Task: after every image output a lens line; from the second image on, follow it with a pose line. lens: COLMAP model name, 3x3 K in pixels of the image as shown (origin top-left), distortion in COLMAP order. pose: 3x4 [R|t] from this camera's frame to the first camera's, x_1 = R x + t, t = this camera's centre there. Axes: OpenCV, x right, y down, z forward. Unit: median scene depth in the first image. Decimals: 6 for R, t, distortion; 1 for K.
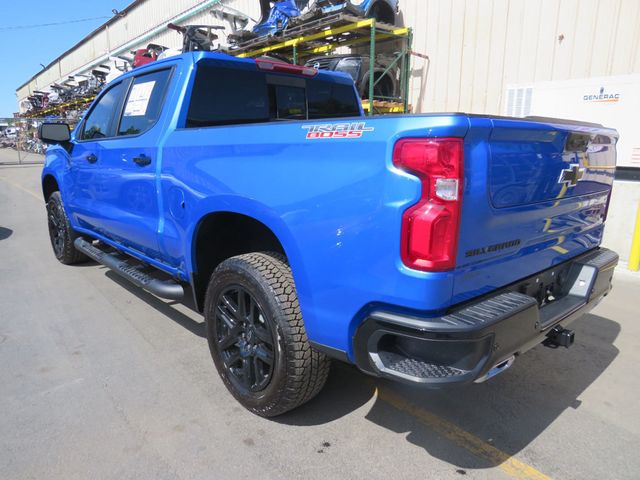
lens RADIAL K [[447.9, 0, 316.6], [0, 447.9, 241.2], [0, 0, 1]] dist [-0.018480, 0.011709]
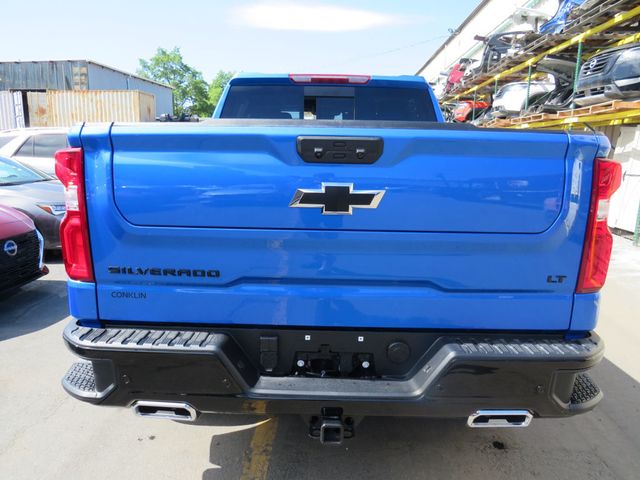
lens RADIAL K [[447.9, 0, 319.7], [0, 447.9, 243.4], [0, 0, 1]] dist [-0.018480, 0.011709]
pose [[0.754552, 0.139641, -0.641211, 0.173371], [-0.153665, 0.987530, 0.034235, -0.017816], [0.637996, 0.072700, 0.766601, 0.077488]]
